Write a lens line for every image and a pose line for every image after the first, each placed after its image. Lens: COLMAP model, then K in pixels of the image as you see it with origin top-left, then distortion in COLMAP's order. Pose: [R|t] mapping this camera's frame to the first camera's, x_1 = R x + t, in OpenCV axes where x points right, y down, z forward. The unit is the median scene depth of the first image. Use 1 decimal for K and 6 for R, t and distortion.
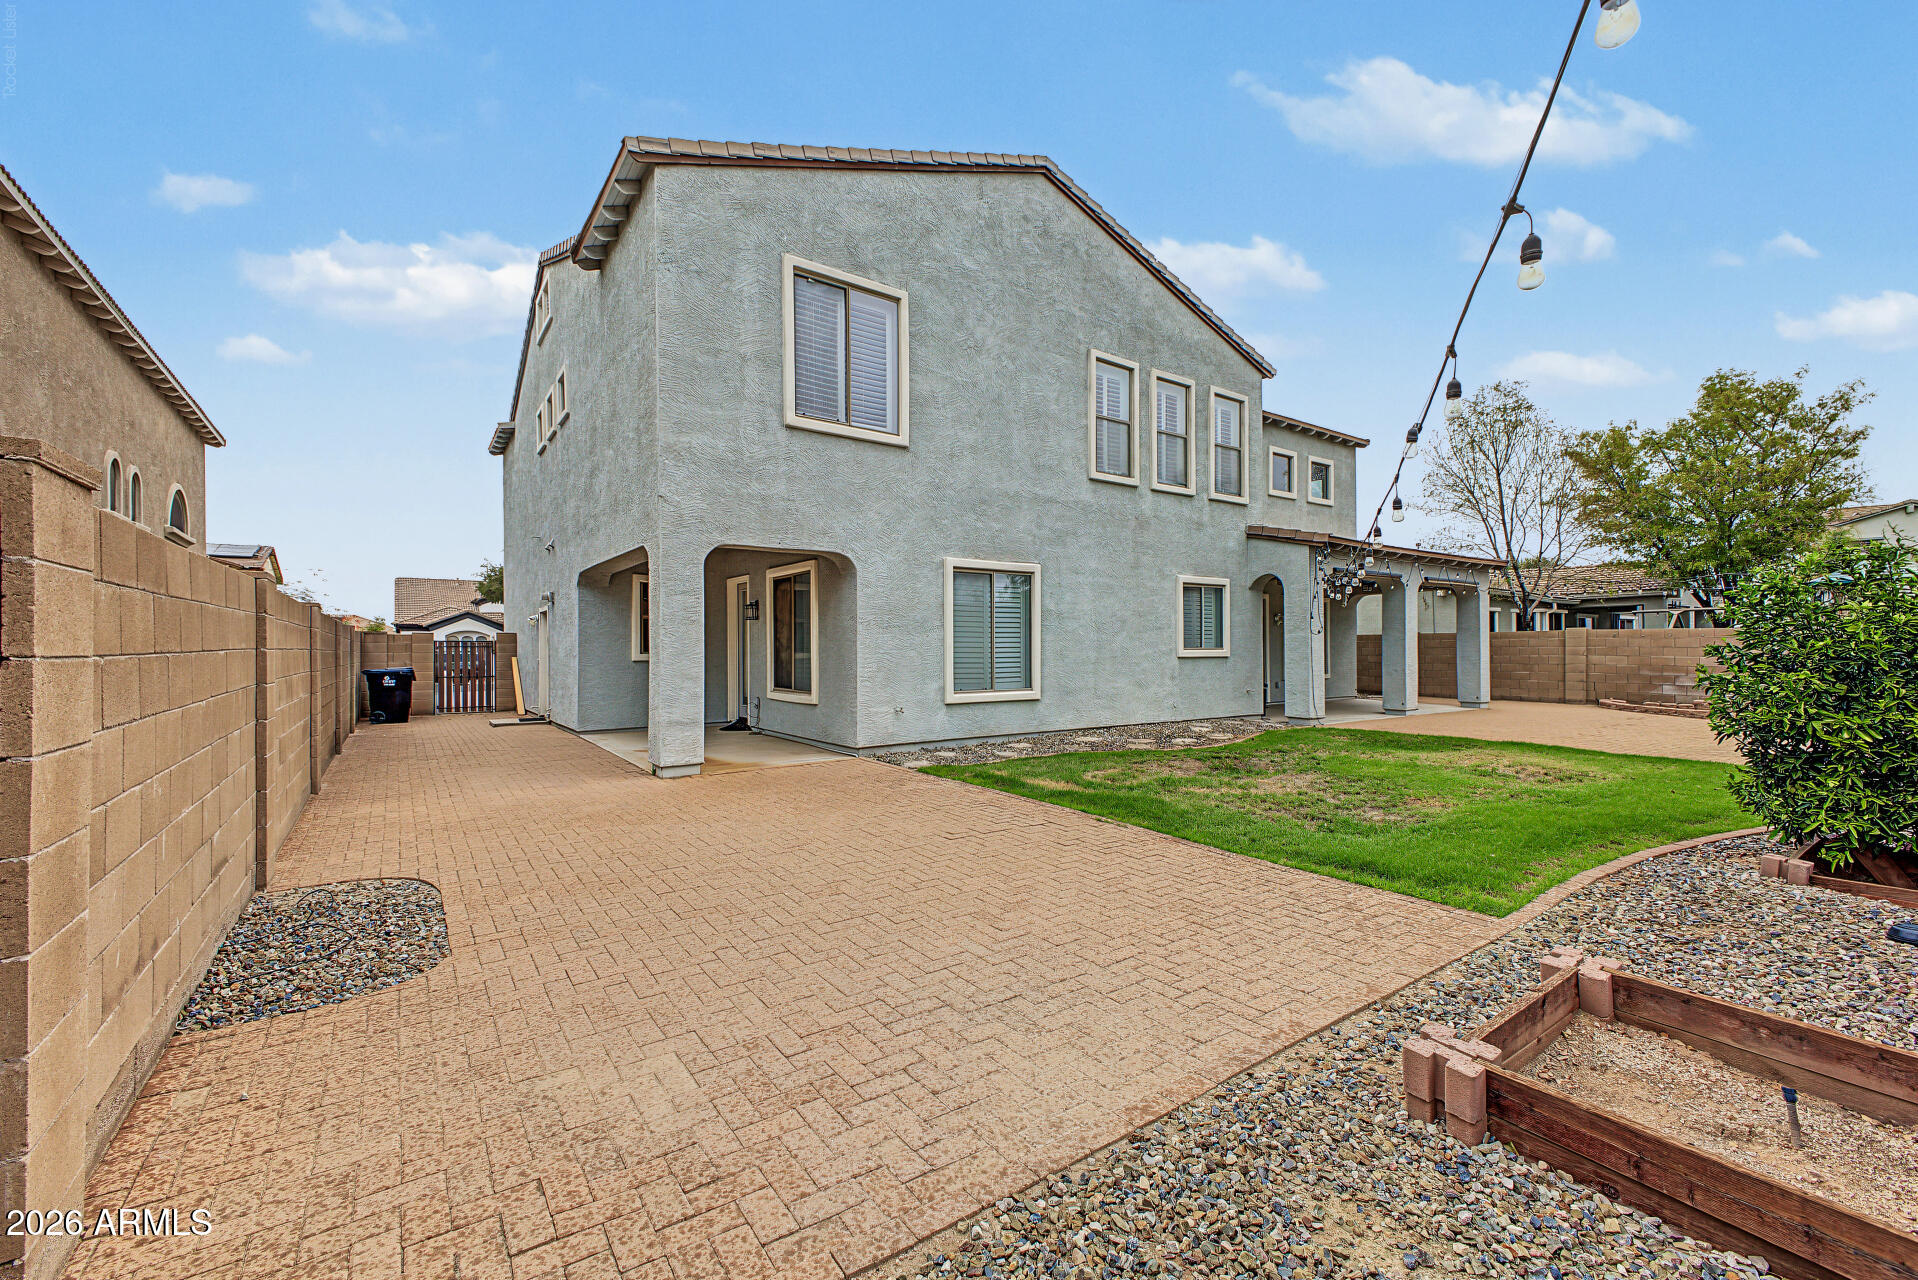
lens RADIAL K [[776.6, 0, 959.0], [0, 776.6, 640.0], [0, 0, 1]] dist [0.000545, -0.000200]
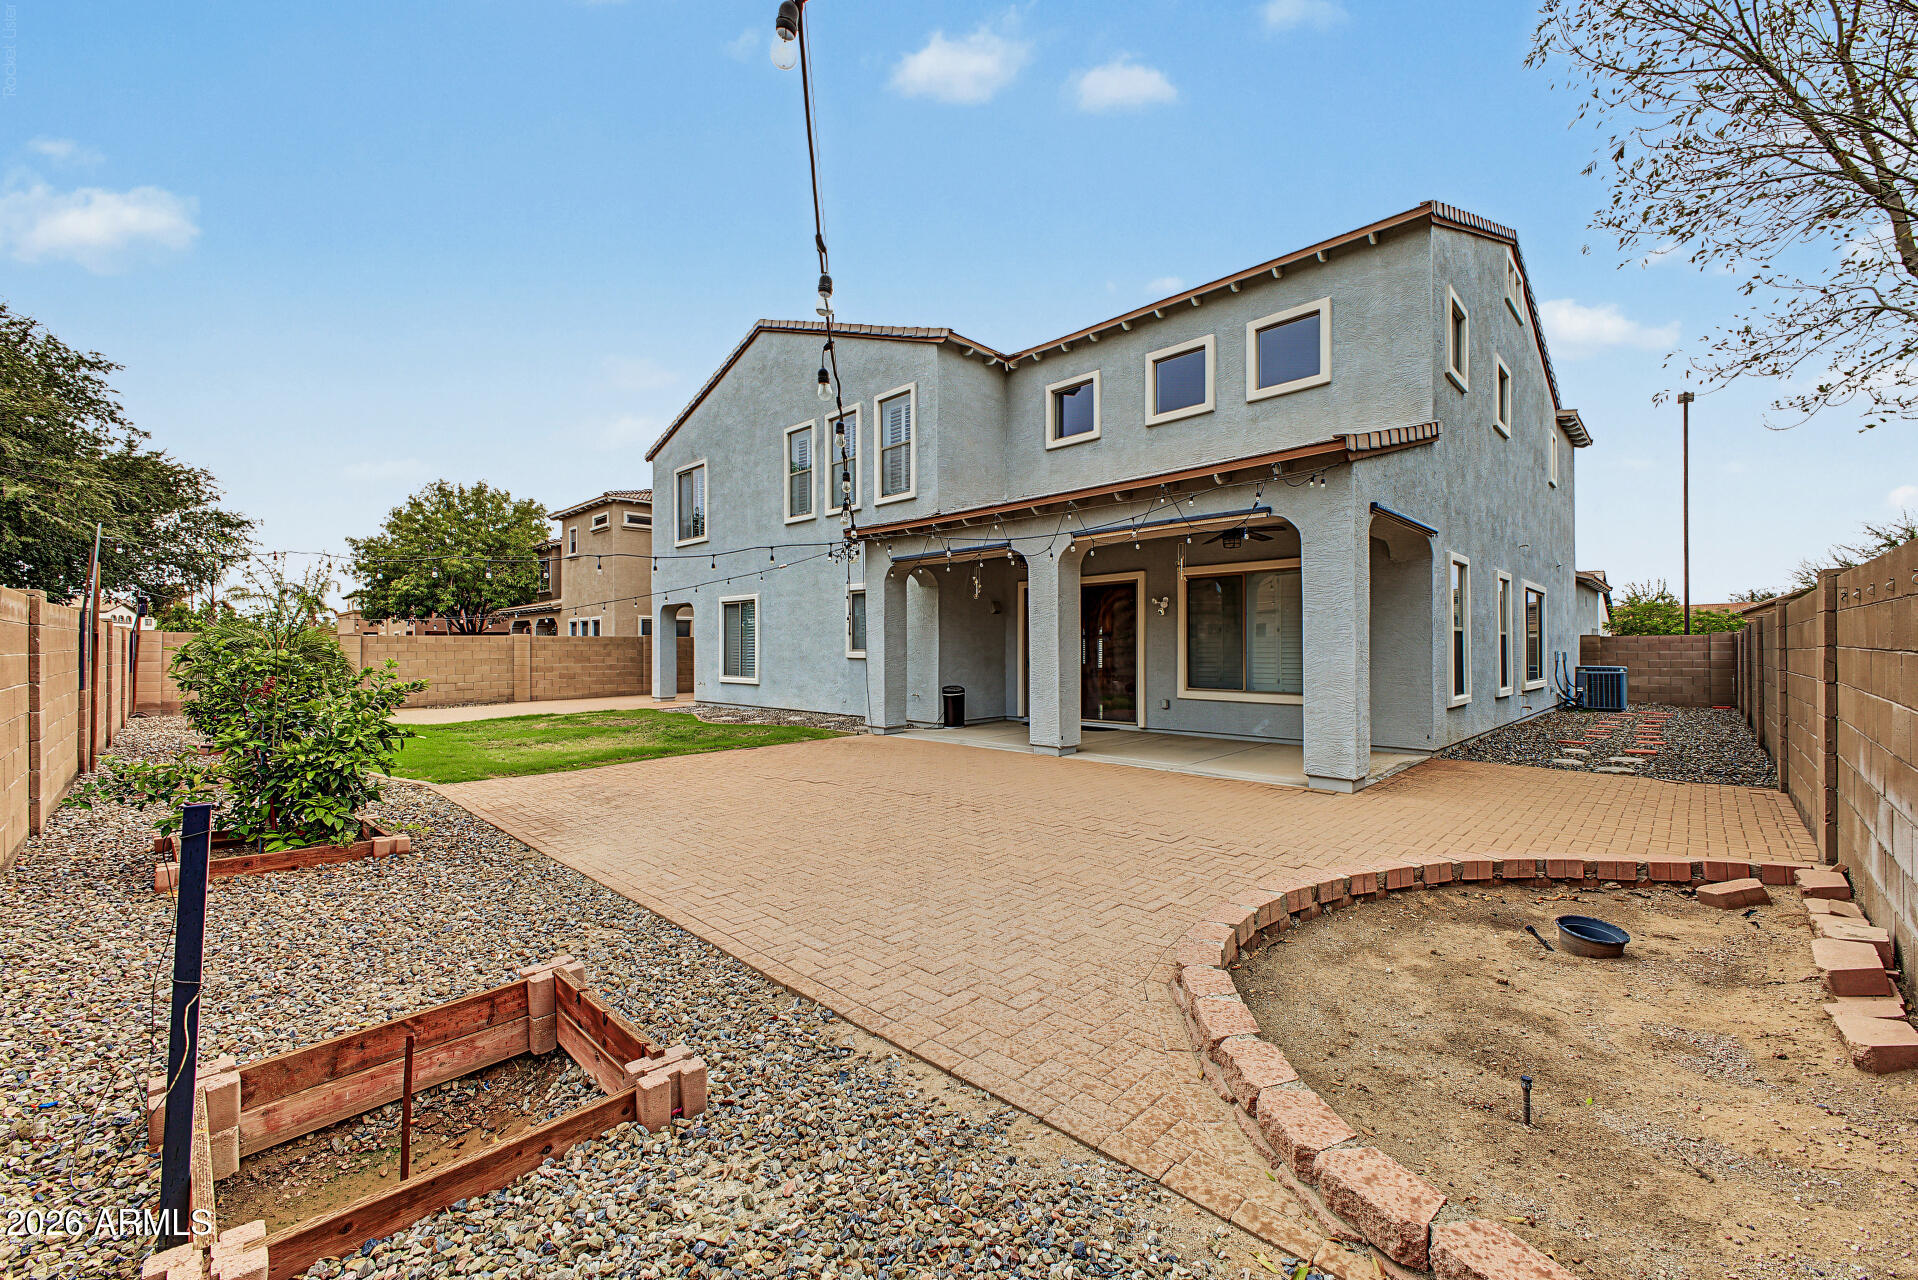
lens RADIAL K [[776.6, 0, 959.0], [0, 776.6, 640.0], [0, 0, 1]] dist [0.000545, -0.000200]
pose [[0.166953, -0.013184, -0.985877, 1.644058], [0.008748, 0.999891, -0.011890, 0.013144], [0.985926, -0.006639, 0.167051, 1.129784]]
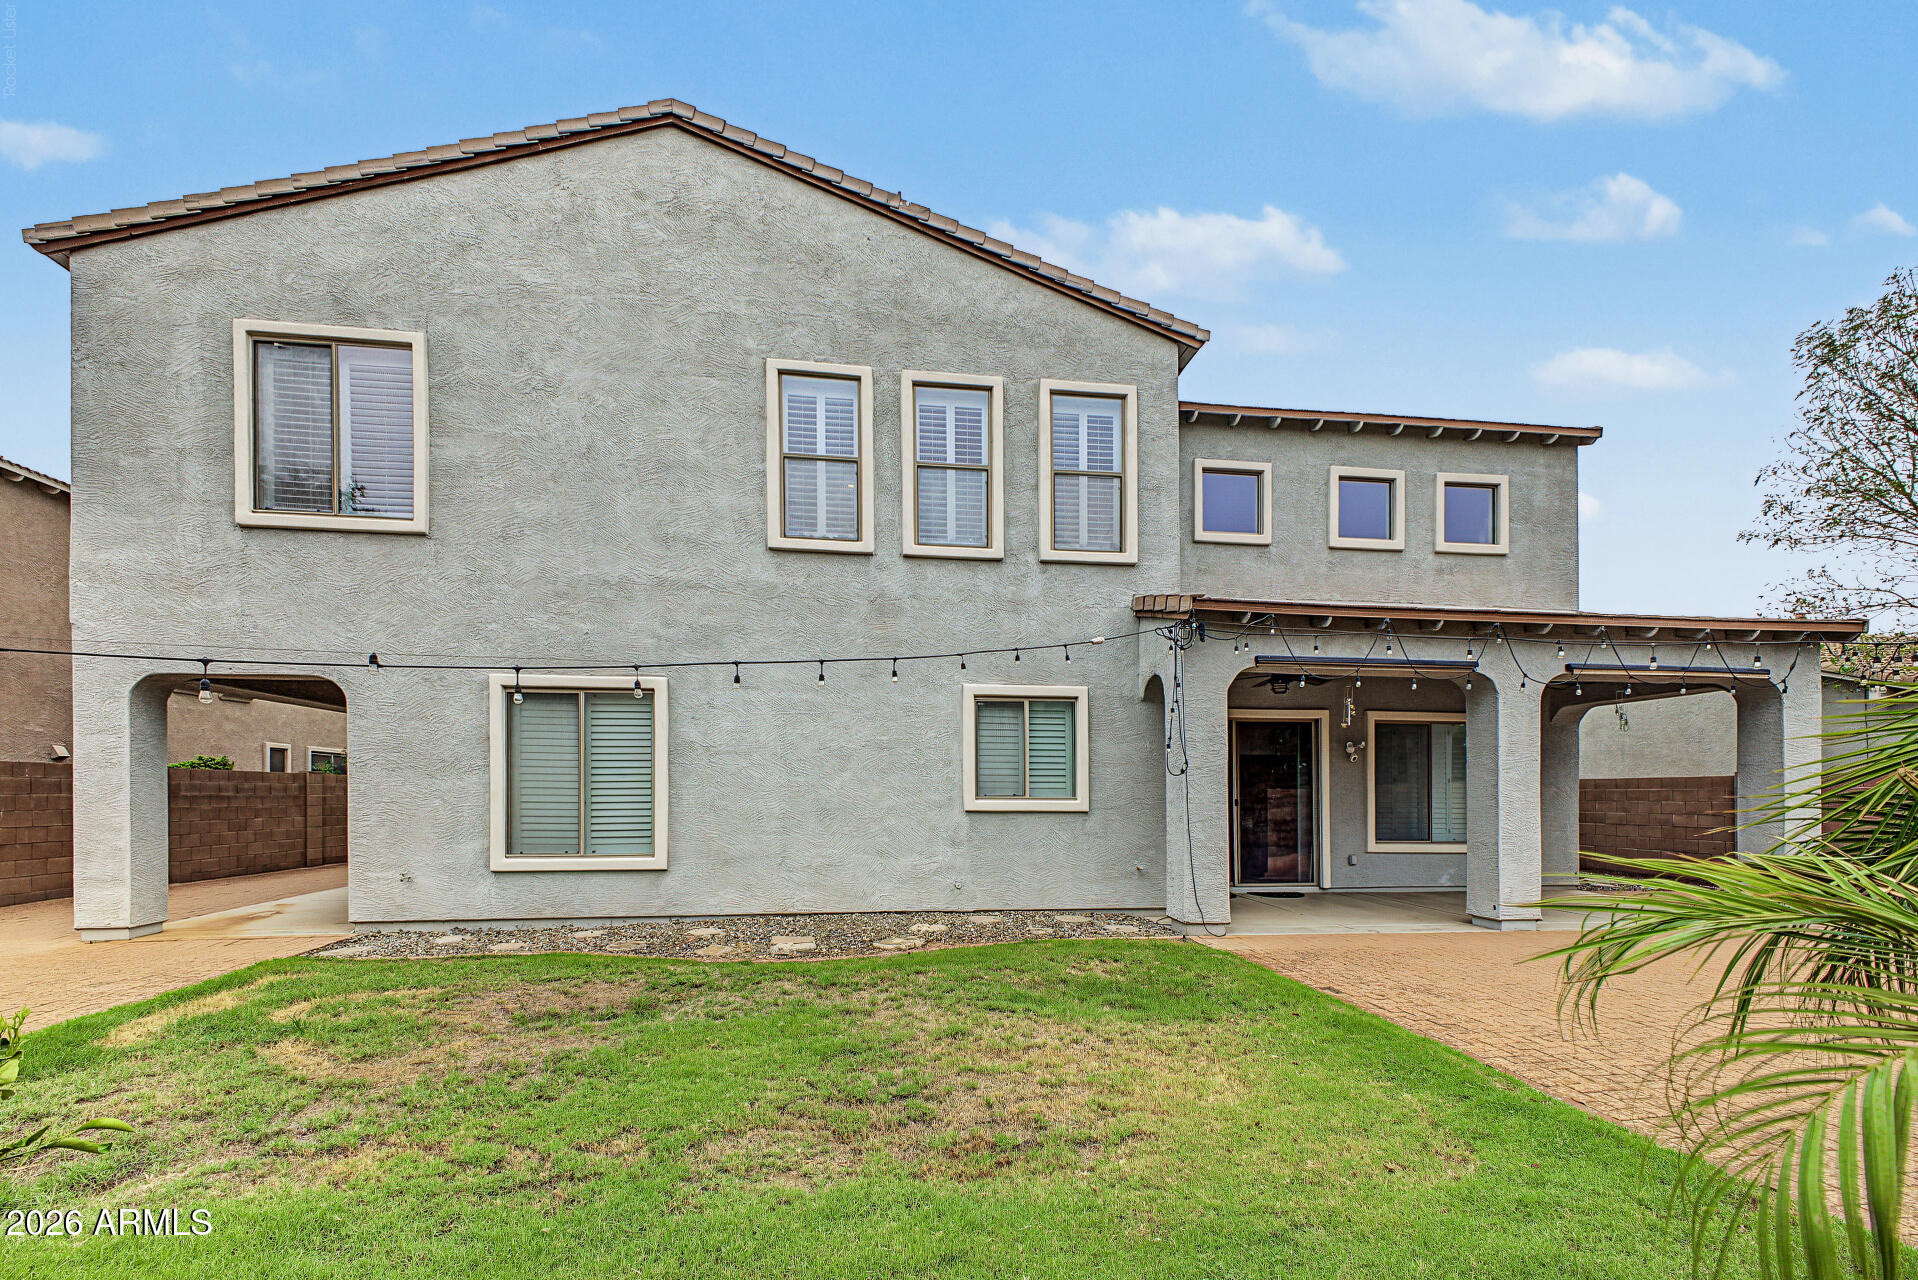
lens RADIAL K [[864.8, 0, 958.7], [0, 864.8, 795.3], [0, 0, 1]] dist [0.000826, -0.006542]
pose [[0.894664, -0.004767, -0.446715, 0.691625], [0.003276, 0.999986, -0.004110, 0.013461], [0.446728, 0.002214, 0.894667, 0.416255]]
